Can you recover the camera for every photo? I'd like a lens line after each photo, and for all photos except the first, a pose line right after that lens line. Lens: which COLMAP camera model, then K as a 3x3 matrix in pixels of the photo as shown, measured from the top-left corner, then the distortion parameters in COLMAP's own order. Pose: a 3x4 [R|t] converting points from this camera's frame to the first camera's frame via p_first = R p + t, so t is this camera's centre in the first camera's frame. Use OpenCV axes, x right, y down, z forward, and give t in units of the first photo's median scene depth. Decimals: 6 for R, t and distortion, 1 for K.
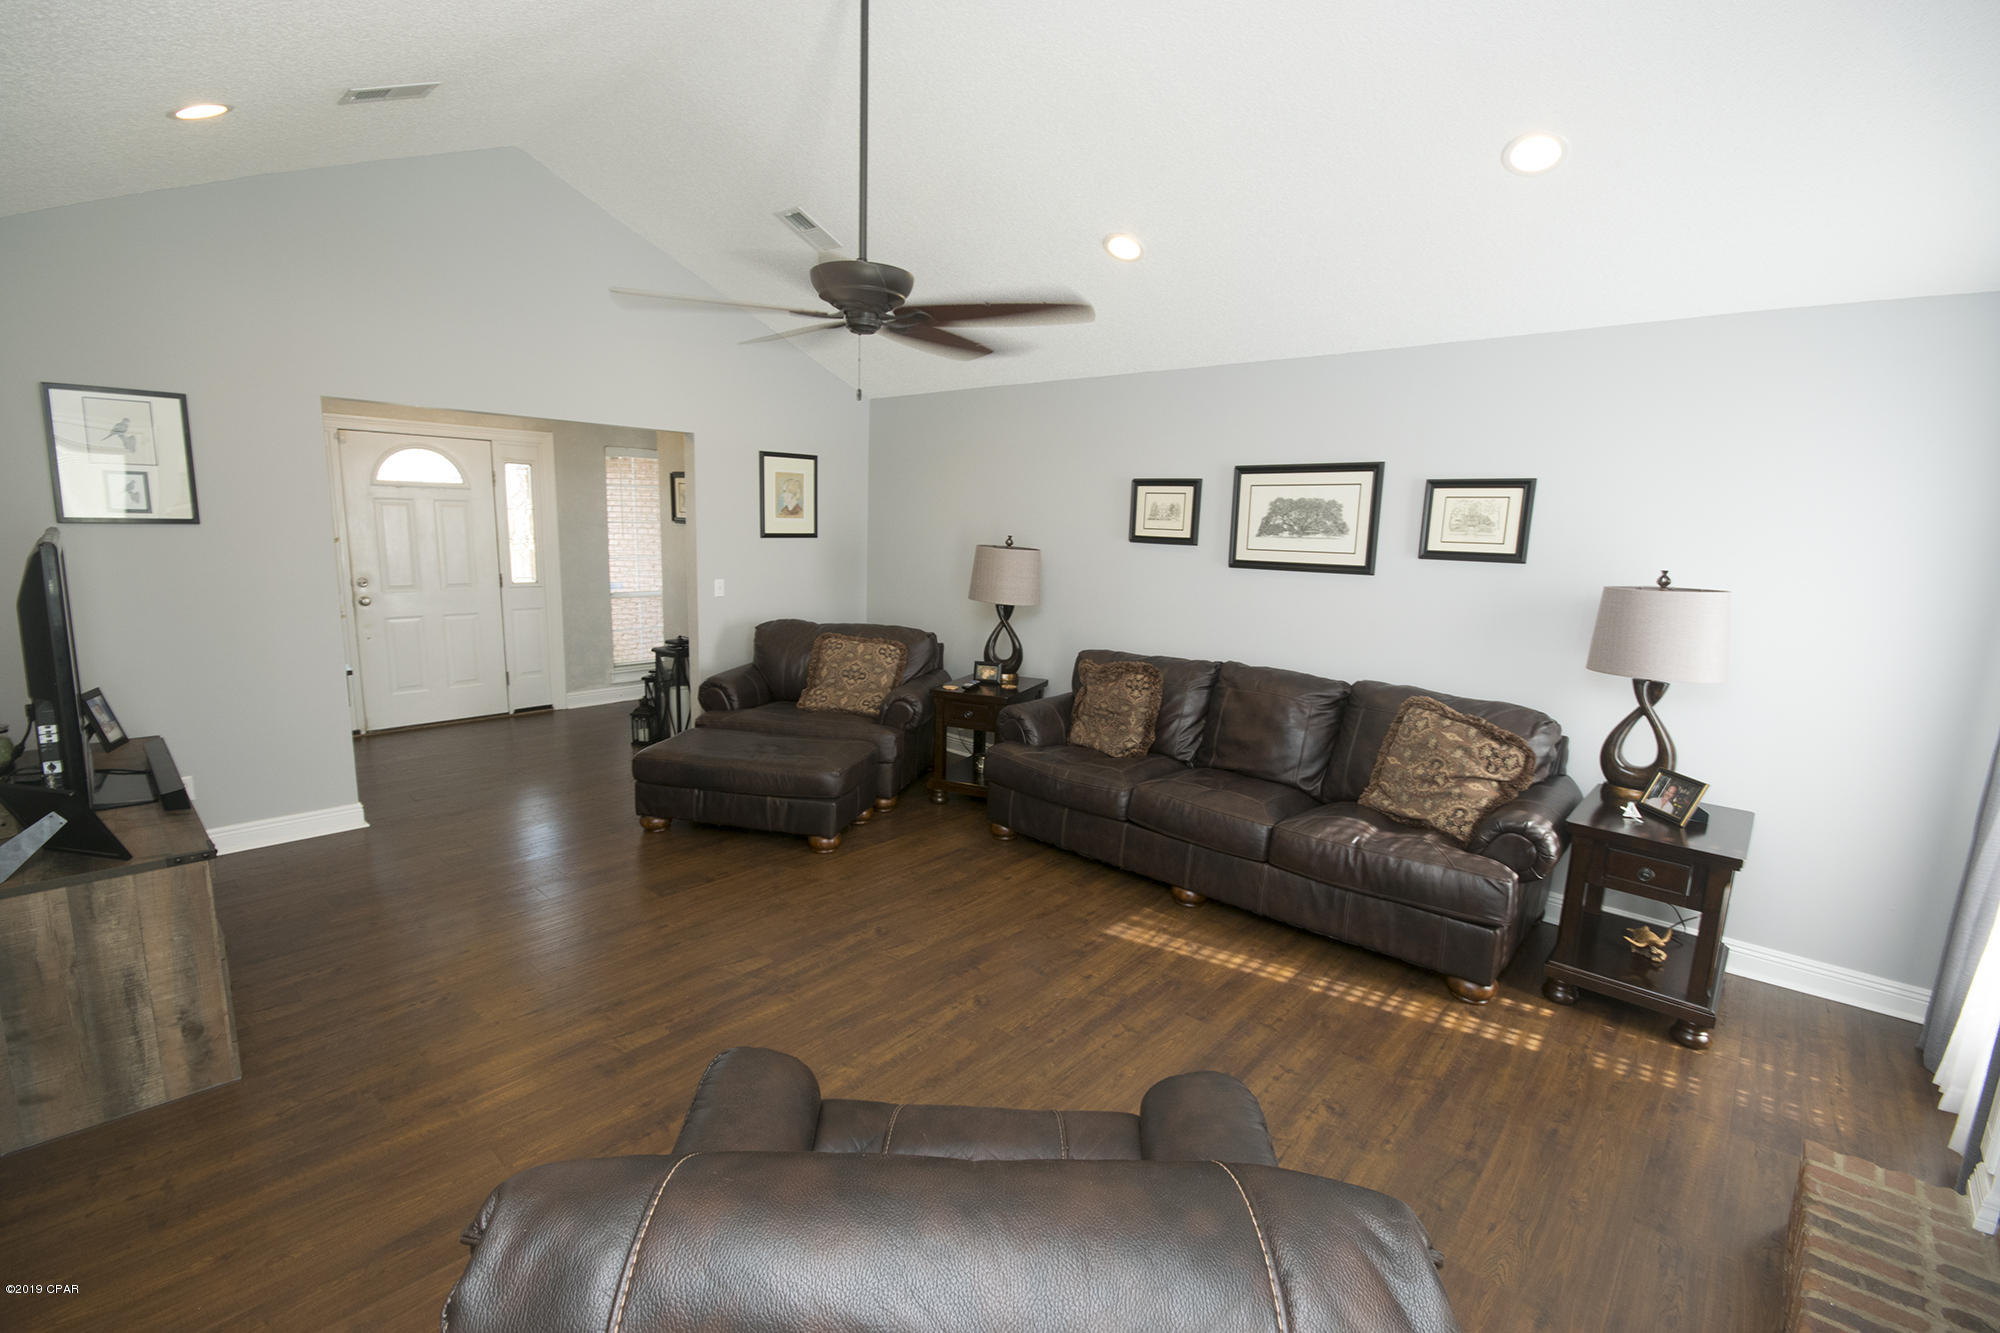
lens RADIAL K [[872.5, 0, 999.2], [0, 872.5, 677.9], [0, 0, 1]] dist [0.002244, -0.005823]
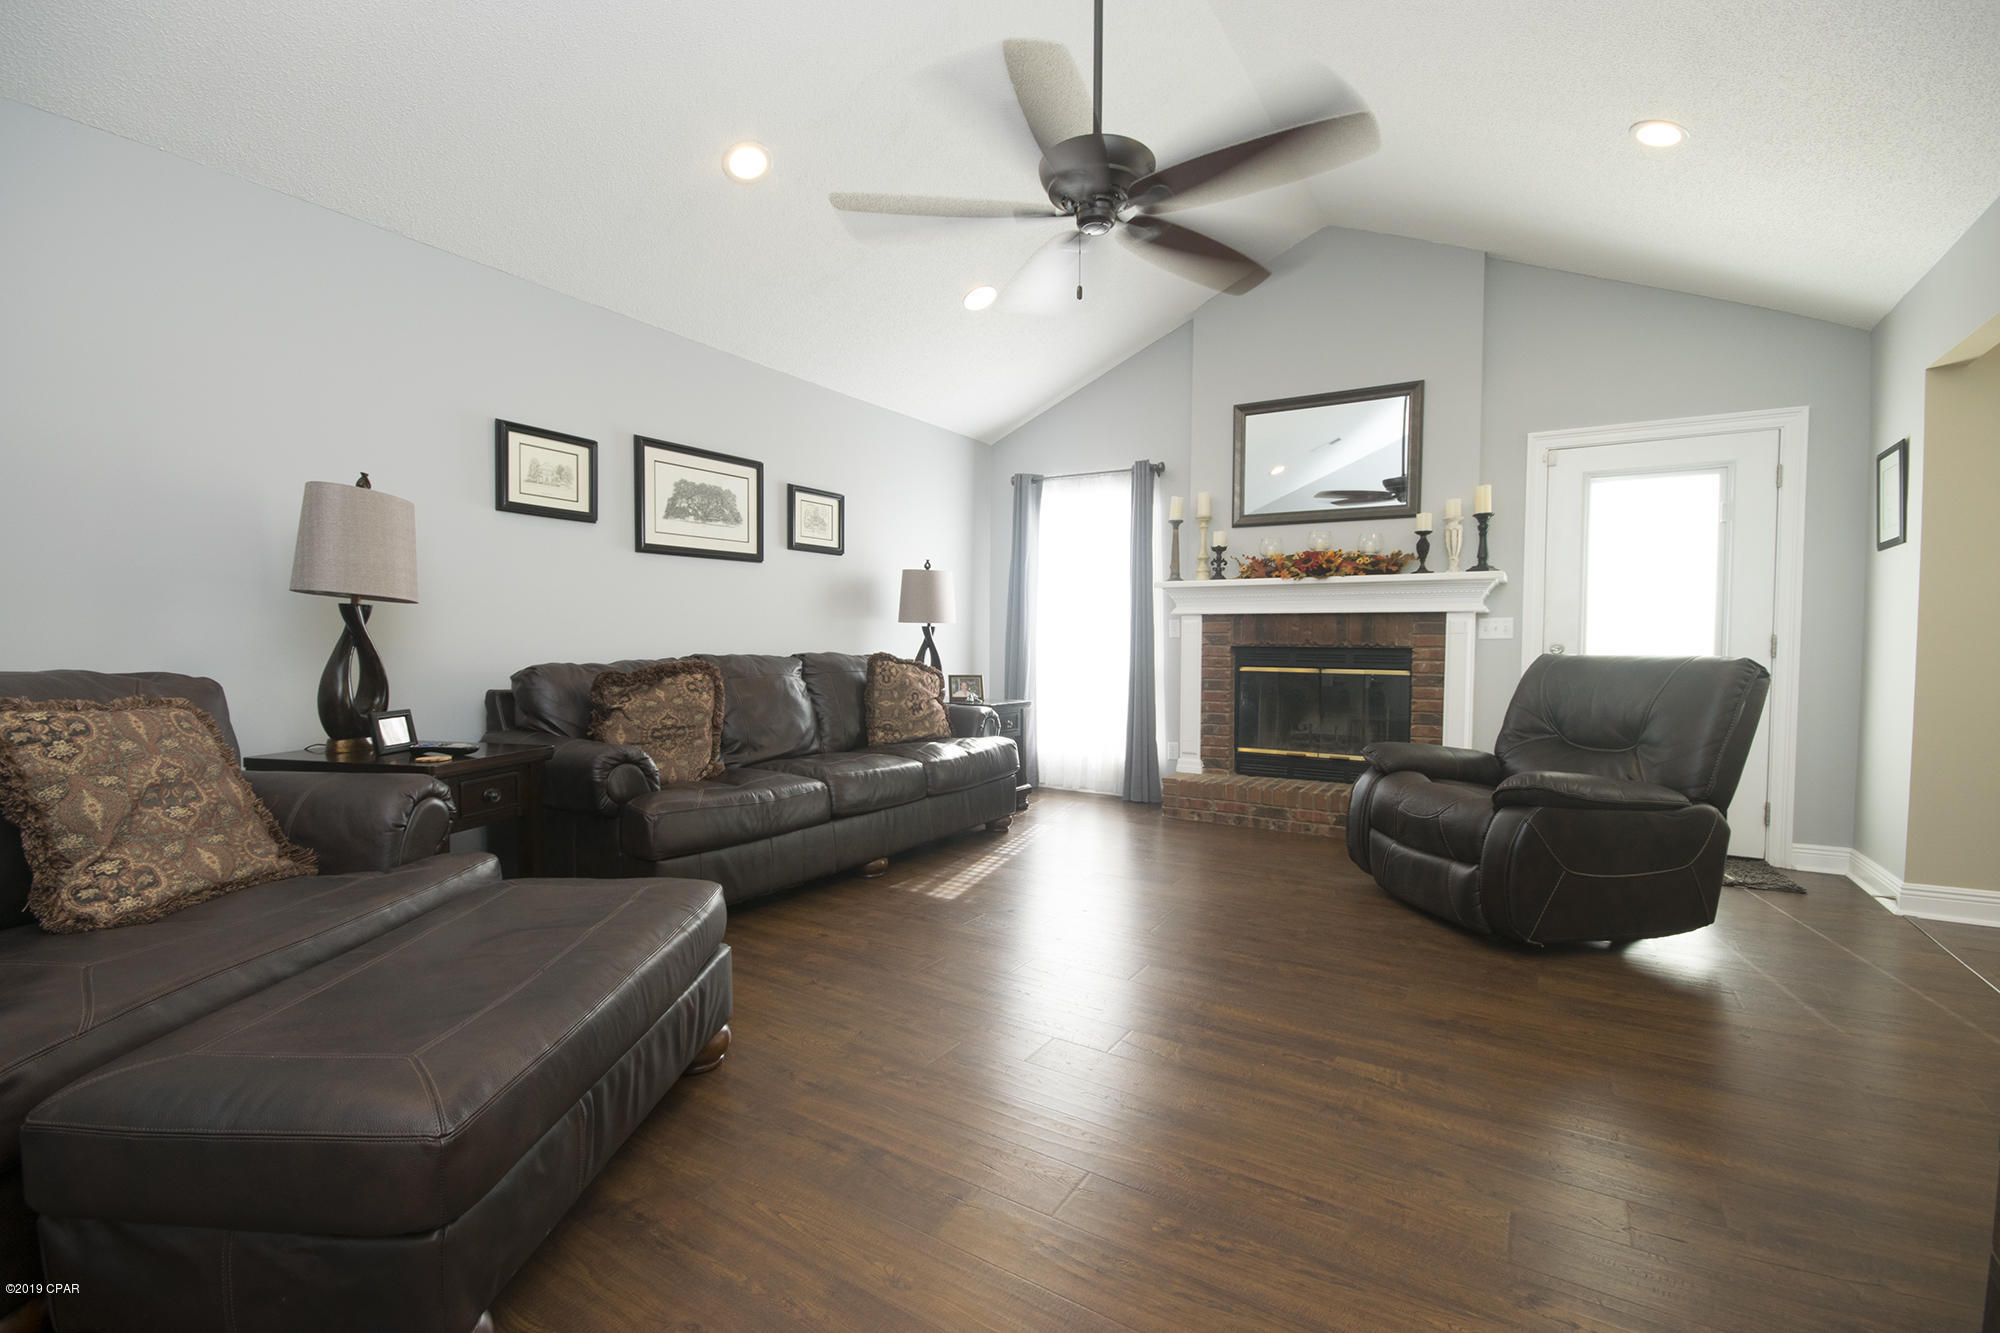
lens RADIAL K [[872.5, 0, 993.7], [0, 872.5, 676.3], [0, 0, 1]] dist [0.002244, -0.005823]
pose [[-0.156808, -0.080139, 0.984372, -0.749026], [0.158568, 0.981729, 0.105184, -0.048138], [-0.974817, 0.172583, -0.141236, 0.931278]]
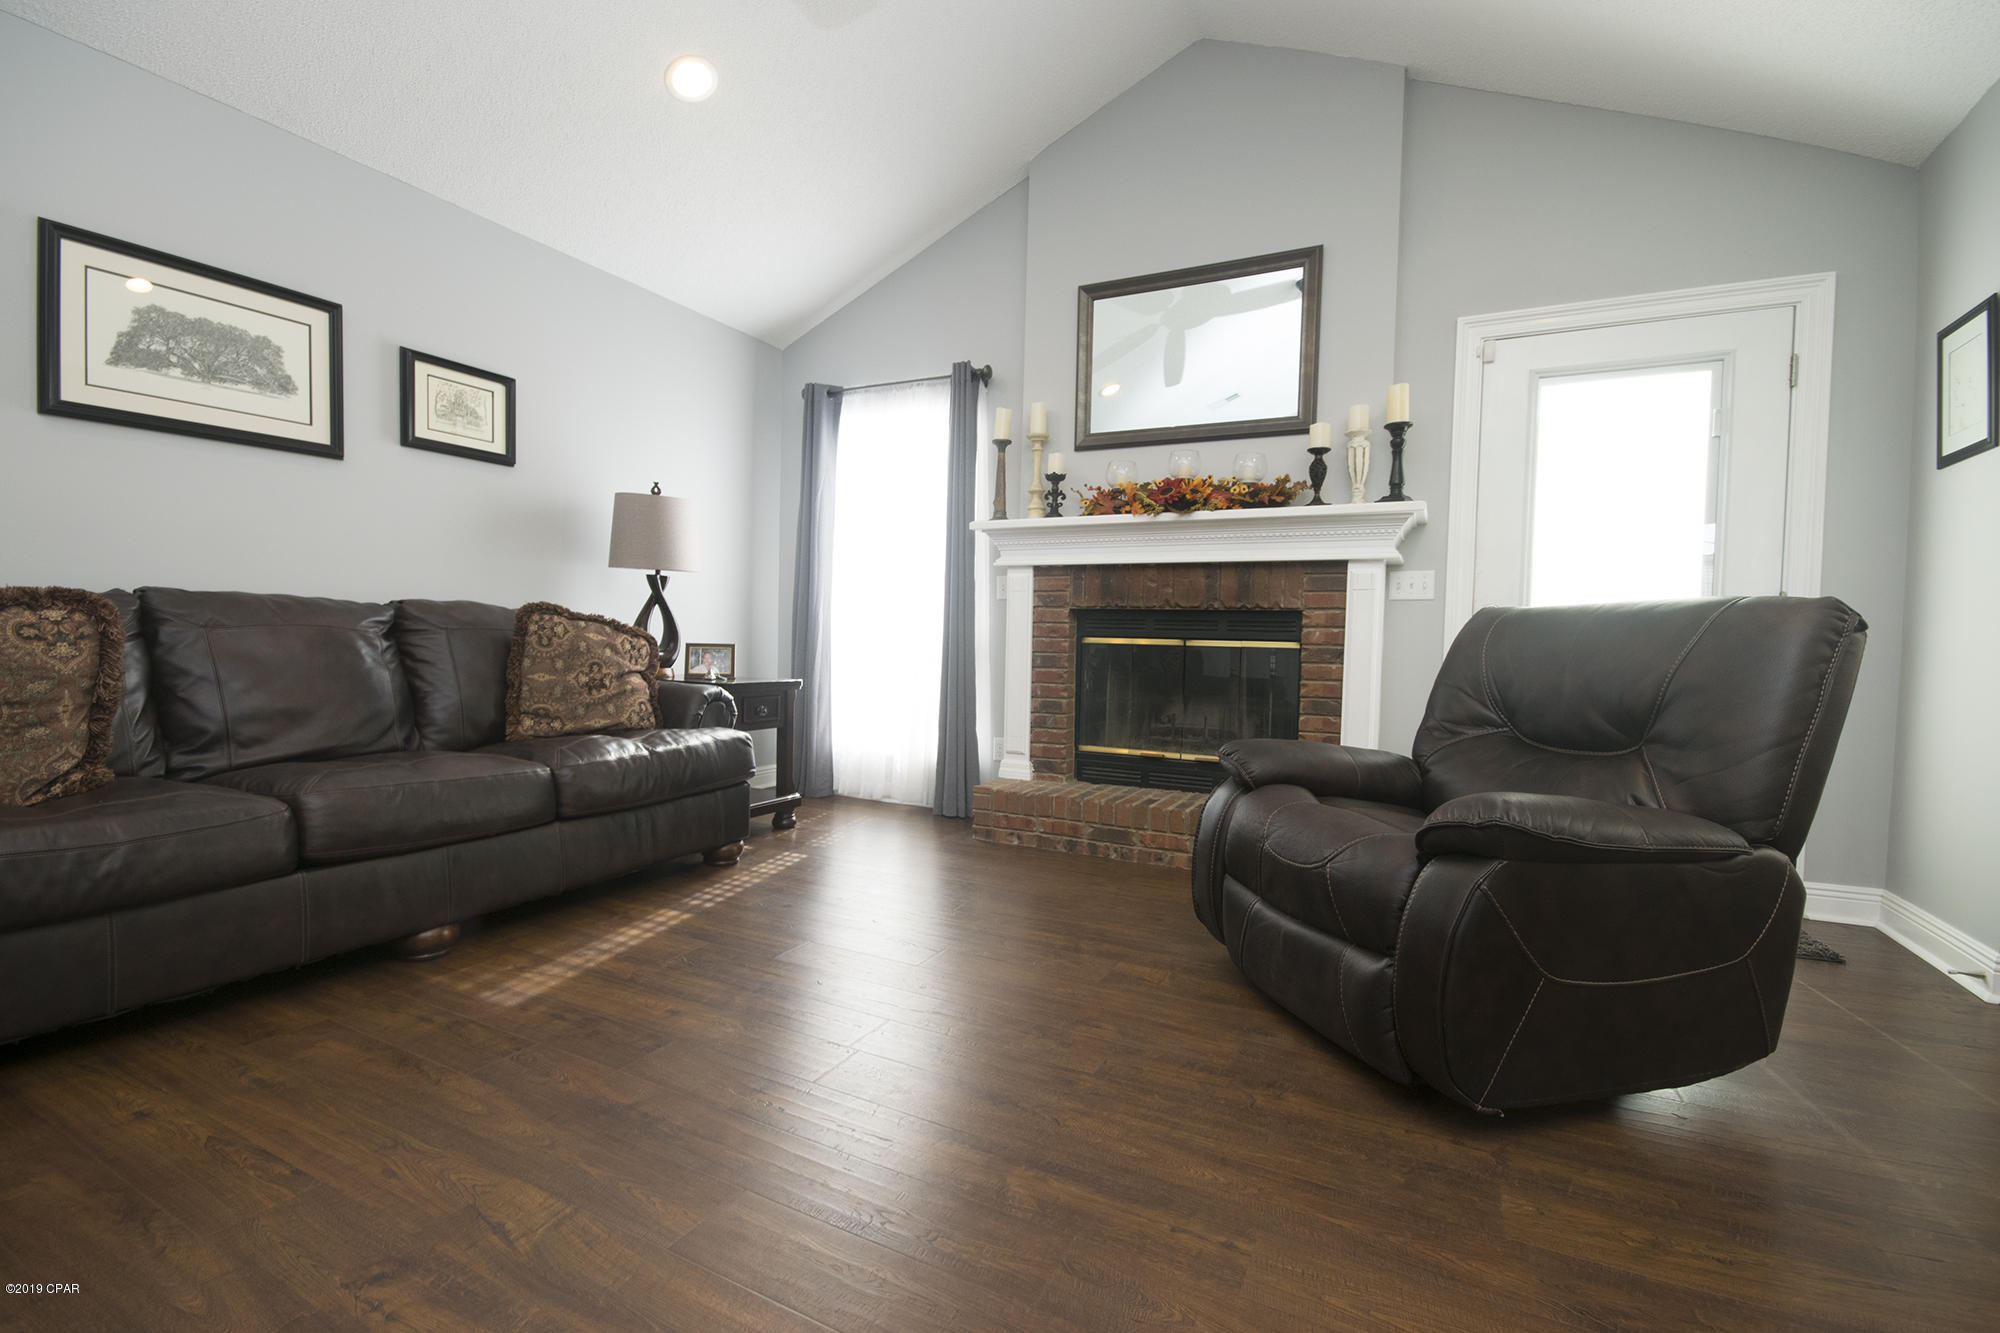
lens RADIAL K [[872.5, 0, 995.0], [0, 872.5, 675.0], [0, 0, 1]] dist [0.002244, -0.005823]
pose [[-0.242702, -0.085185, 0.966354, -0.434565], [0.137251, 0.983102, 0.121132, 0.046115], [-0.960343, 0.162032, -0.226909, 0.701141]]
